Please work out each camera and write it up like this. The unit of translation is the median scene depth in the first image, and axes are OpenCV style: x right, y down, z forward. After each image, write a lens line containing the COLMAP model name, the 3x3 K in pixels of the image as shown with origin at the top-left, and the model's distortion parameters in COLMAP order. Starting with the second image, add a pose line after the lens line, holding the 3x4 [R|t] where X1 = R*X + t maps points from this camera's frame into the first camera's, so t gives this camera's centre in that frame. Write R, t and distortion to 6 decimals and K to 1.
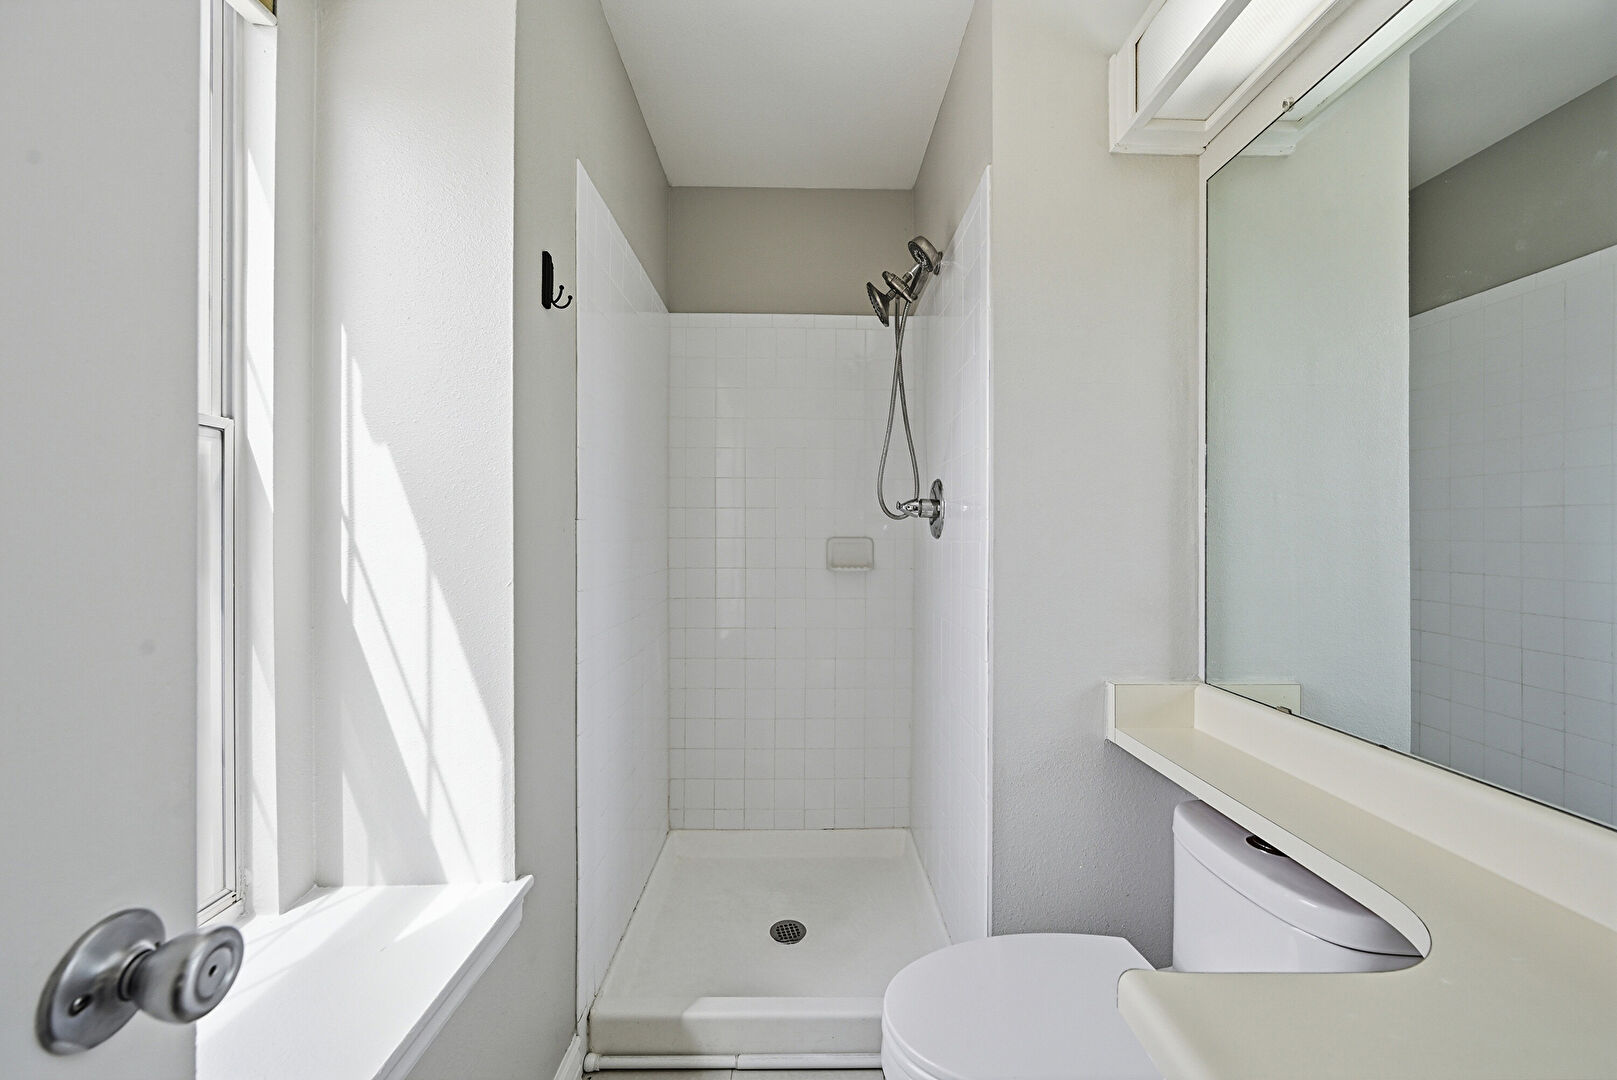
lens RADIAL K [[638.5, 0, 811.6], [0, 638.5, 541.5], [0, 0, 1]] dist [-0.001646, 0.001125]
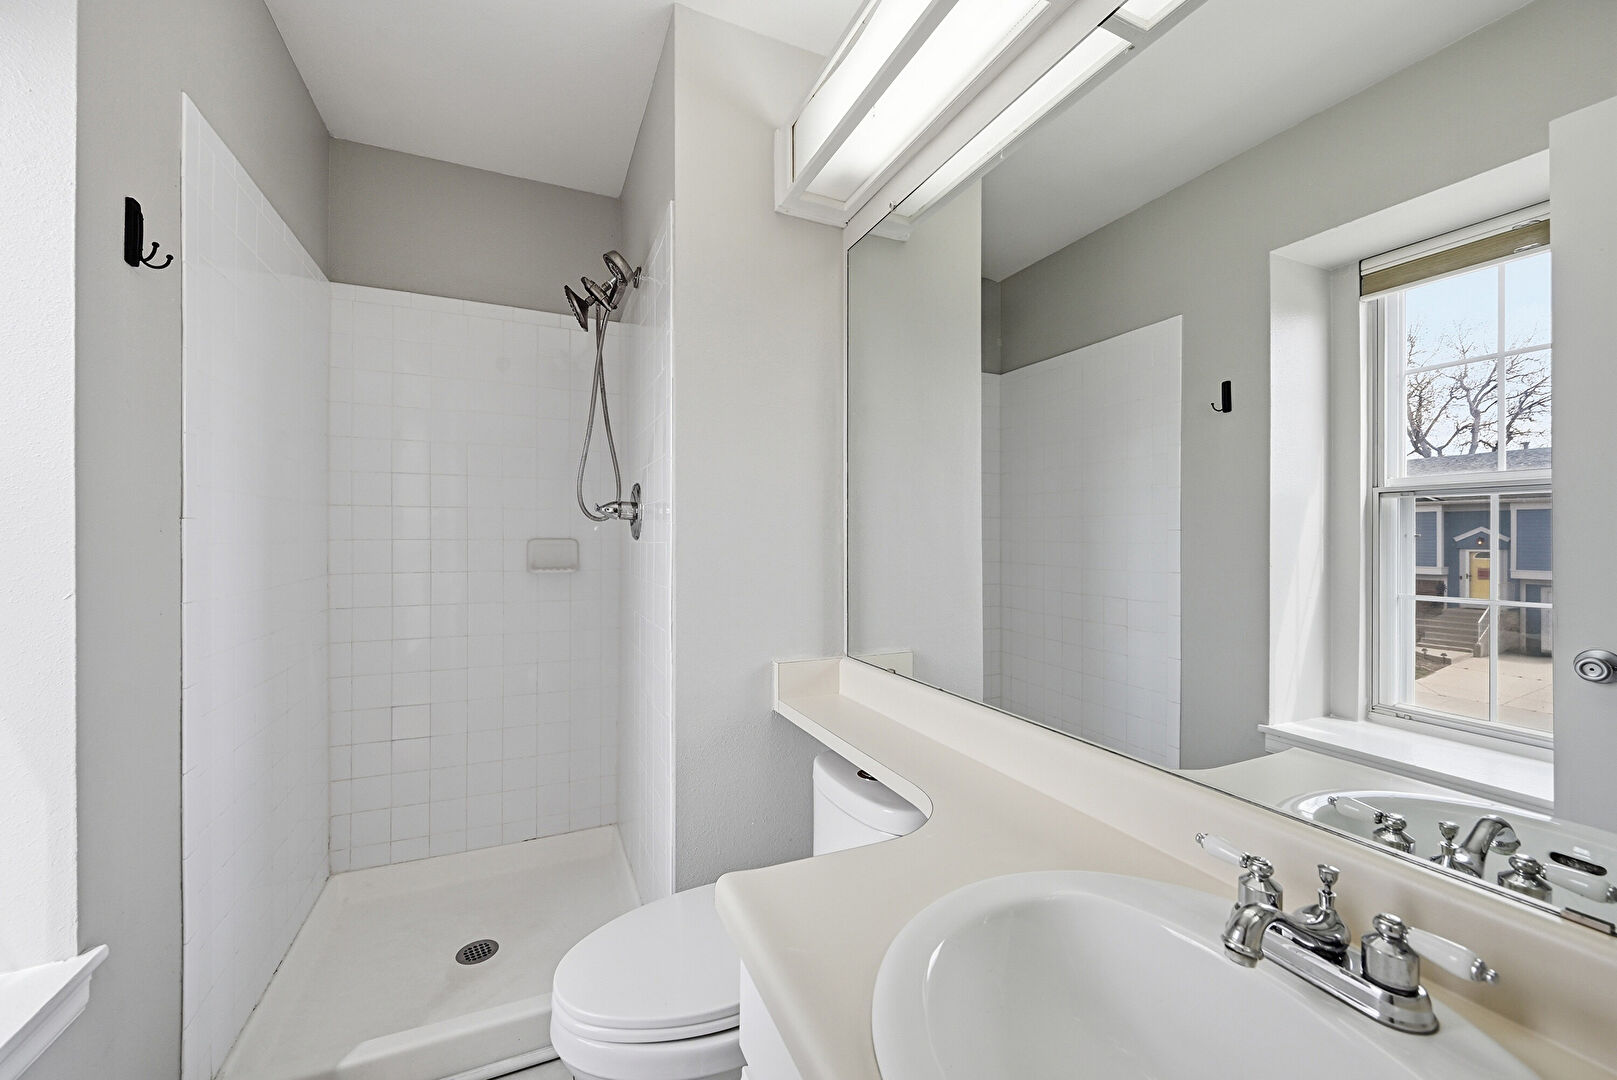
lens RADIAL K [[638.5, 0, 810.4], [0, 638.5, 538.7], [0, 0, 1]] dist [-0.001646, 0.001125]
pose [[0.918178, -0.001687, 0.396165, 0.076963], [0.003841, 0.999982, -0.004645, -0.000069], [-0.396150, 0.005786, 0.918167, -0.132444]]
